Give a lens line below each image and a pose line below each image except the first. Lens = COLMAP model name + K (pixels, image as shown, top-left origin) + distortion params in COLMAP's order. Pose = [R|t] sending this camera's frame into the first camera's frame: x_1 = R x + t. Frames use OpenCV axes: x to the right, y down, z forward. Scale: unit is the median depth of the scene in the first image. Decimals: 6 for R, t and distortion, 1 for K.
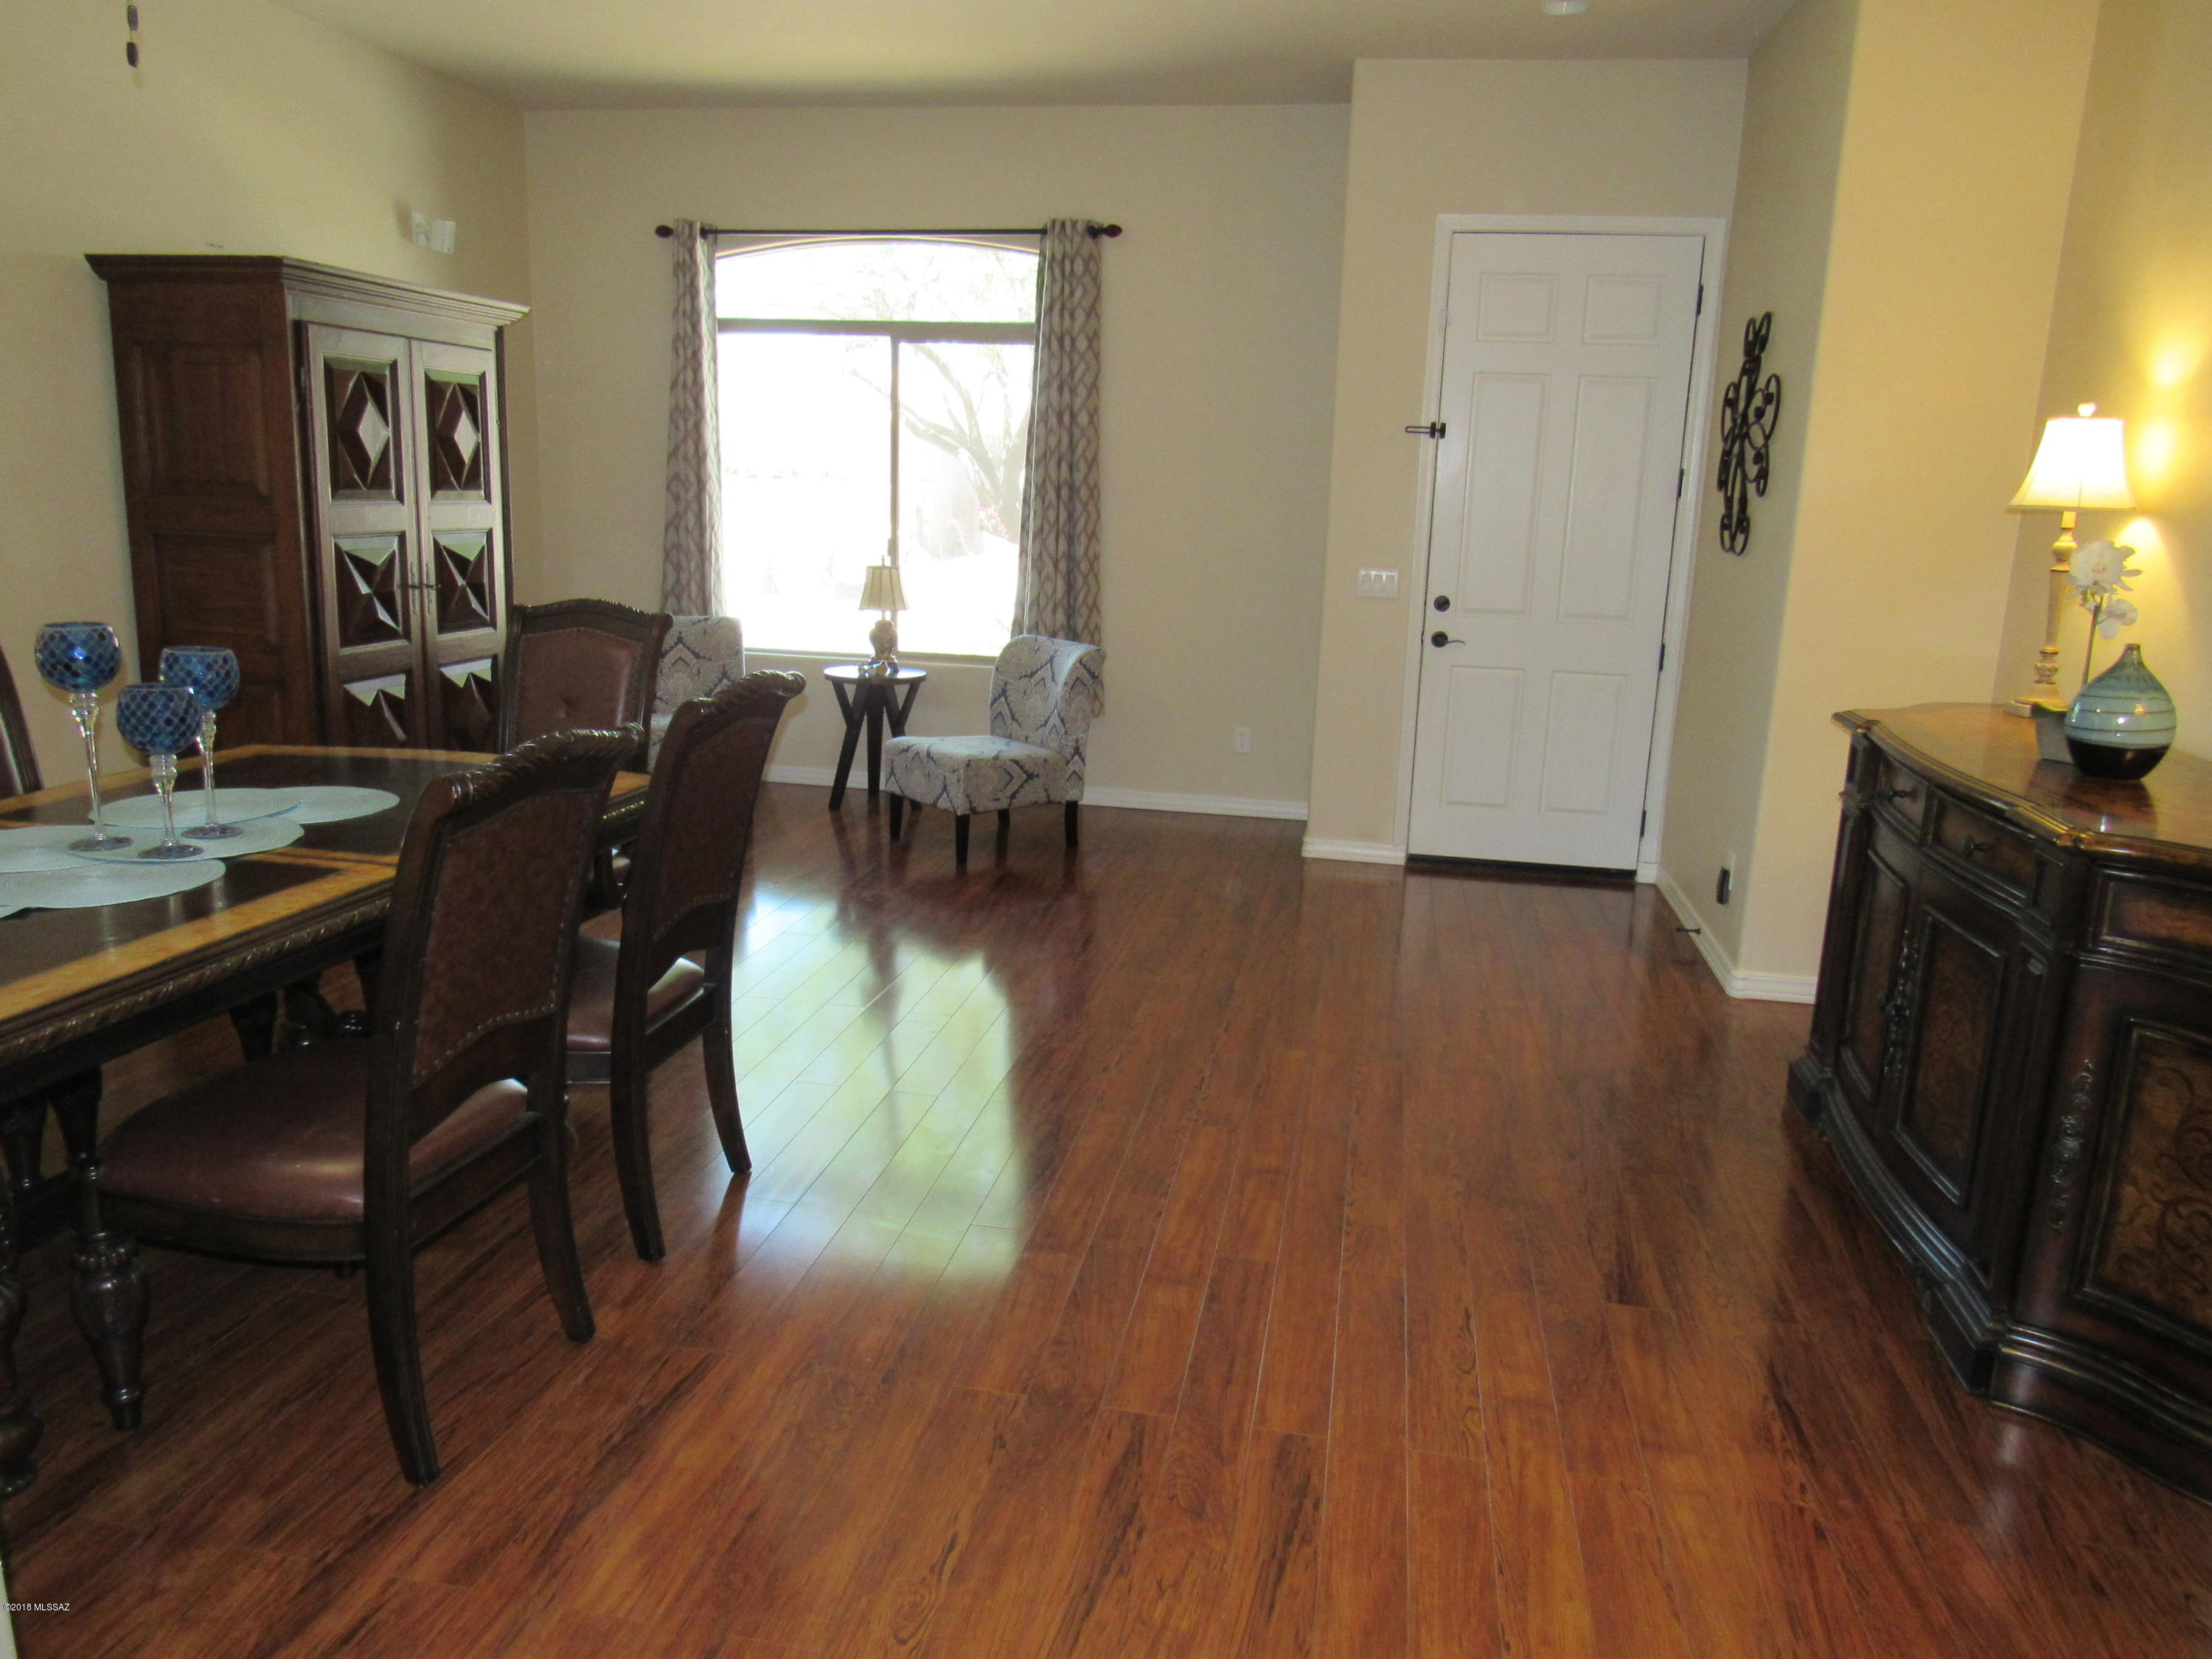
lens RADIAL K [[1579.3, 0, 1111.2], [0, 1579.3, 826.5], [0, 0, 1]] dist [-0.030882, 0.013917]
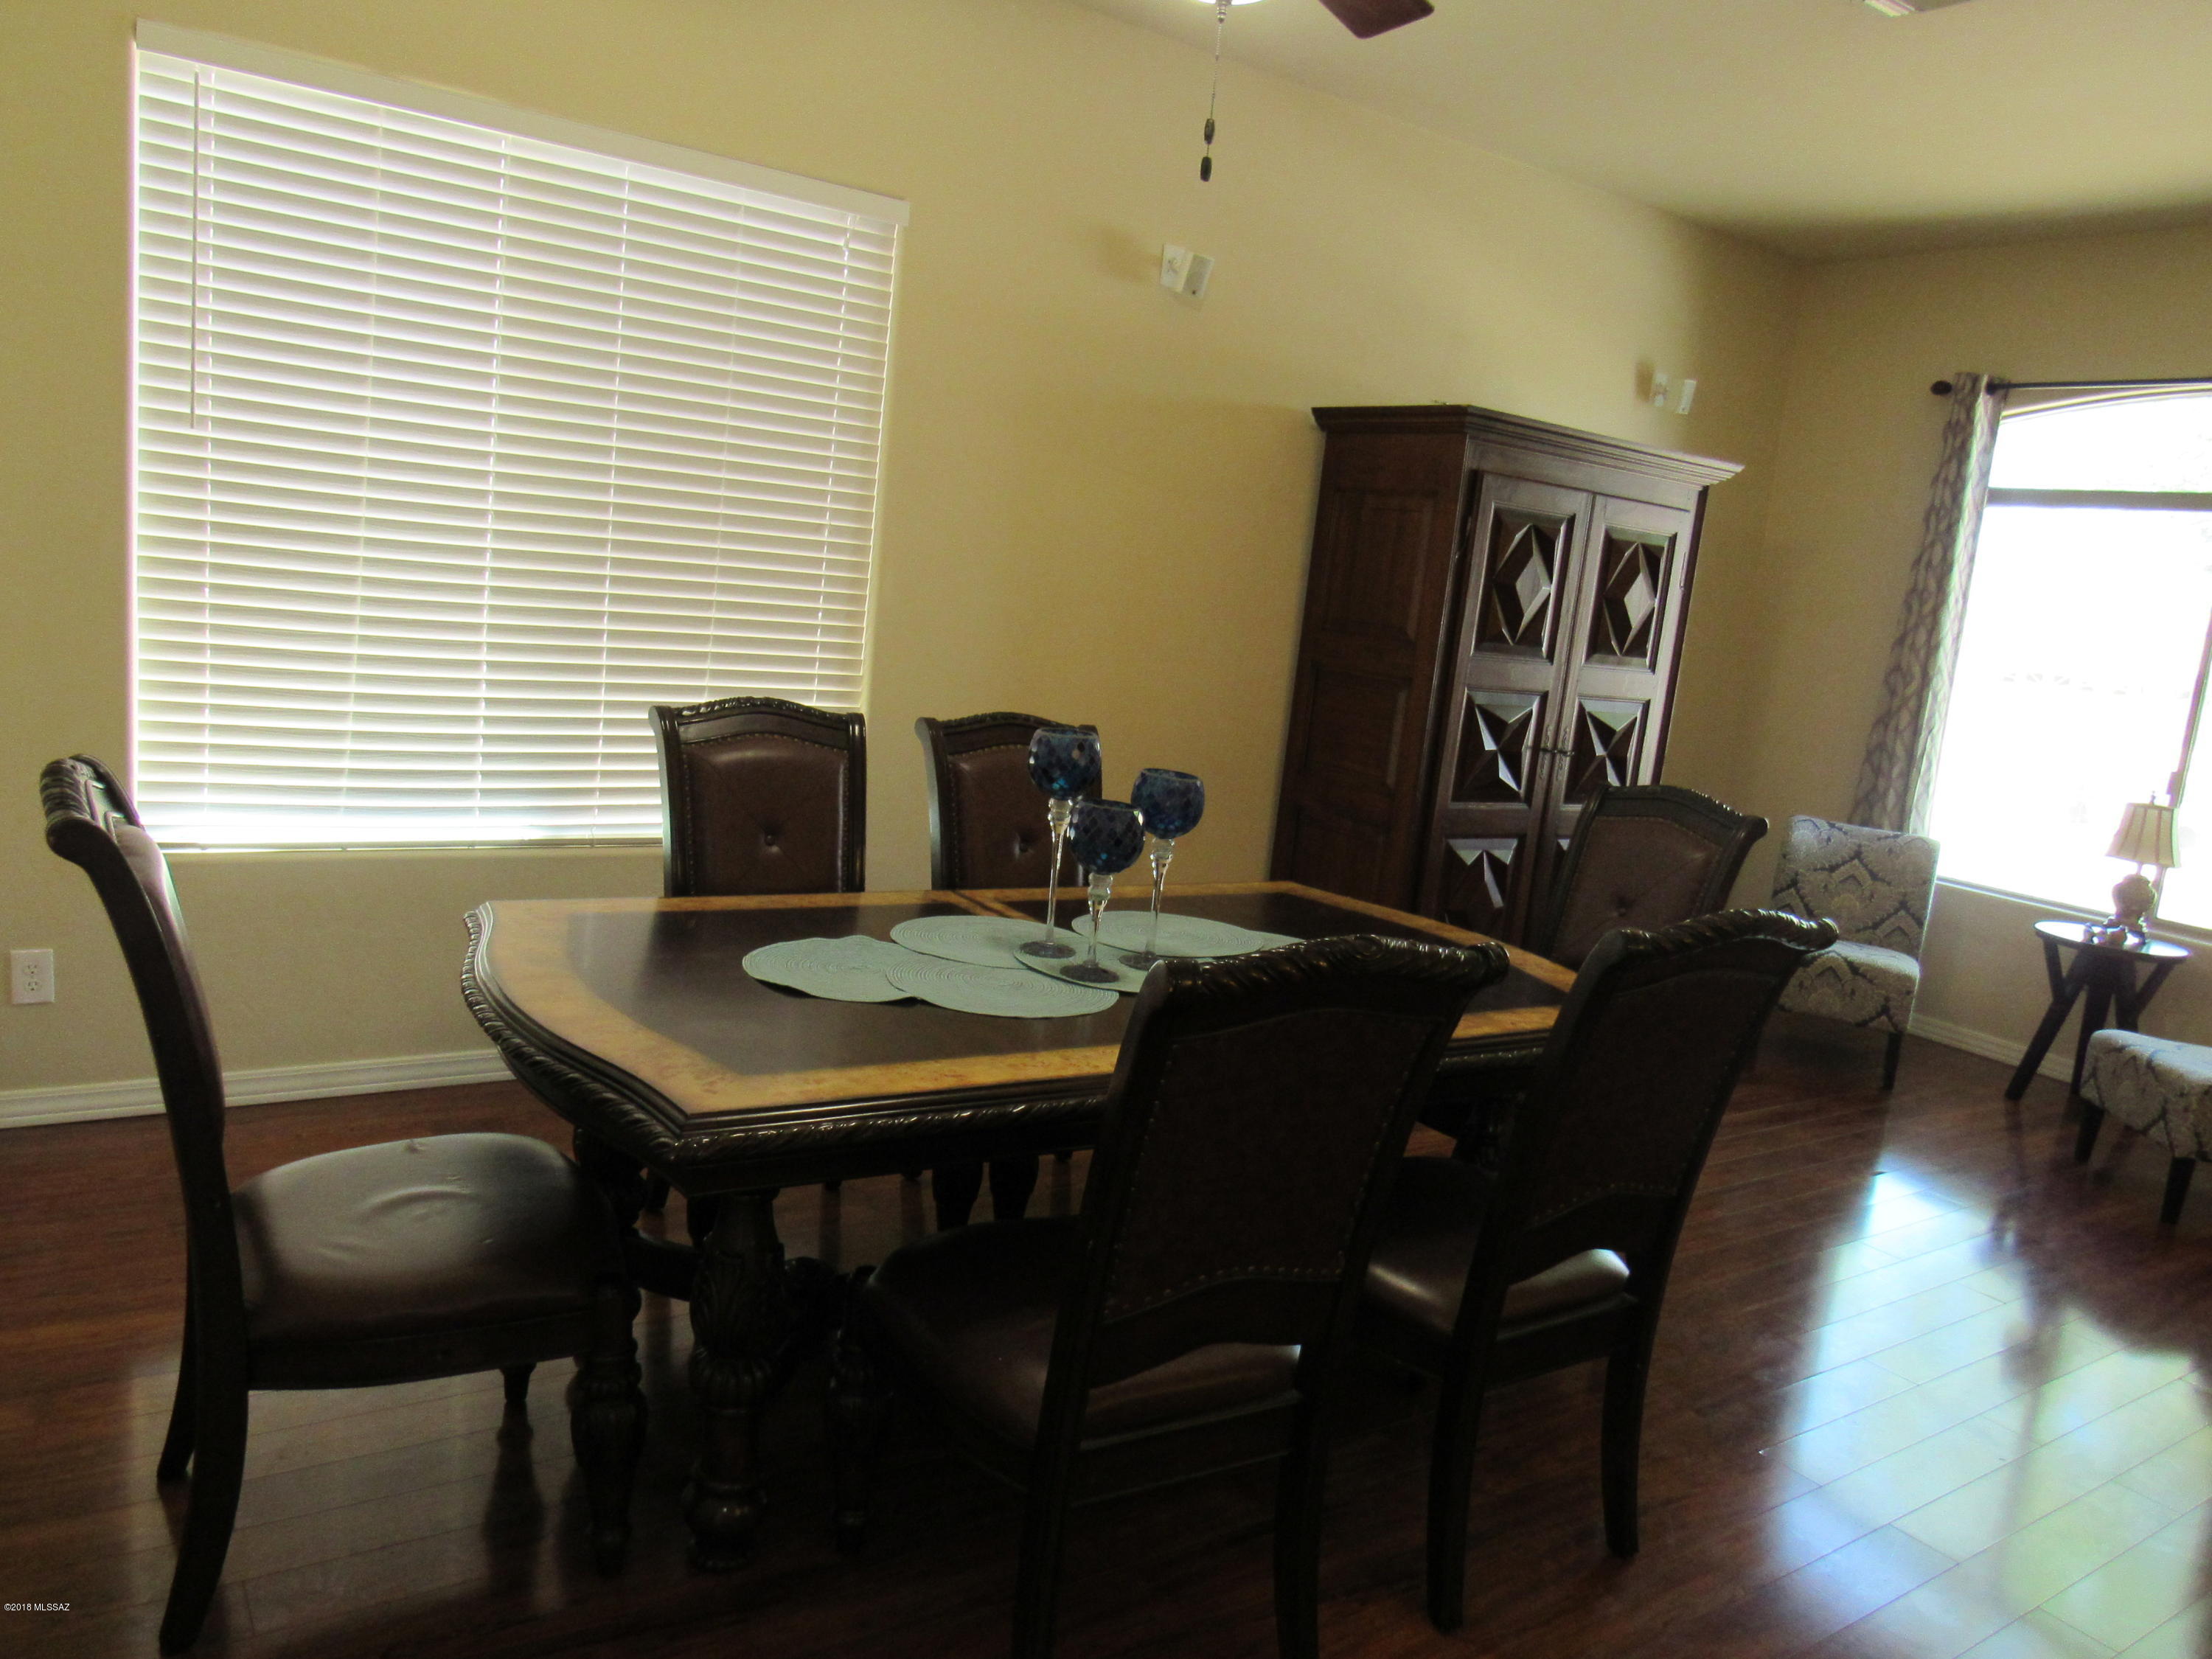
lens RADIAL K [[1579.3, 0, 1097.3], [0, 1579.3, 839.2], [0, 0, 1]] dist [-0.030882, 0.013917]
pose [[0.698893, 0.164436, -0.696067, 0.034411], [-0.236161, 0.971685, -0.007573, -0.028782], [0.675113, 0.169676, 0.717936, 0.141174]]
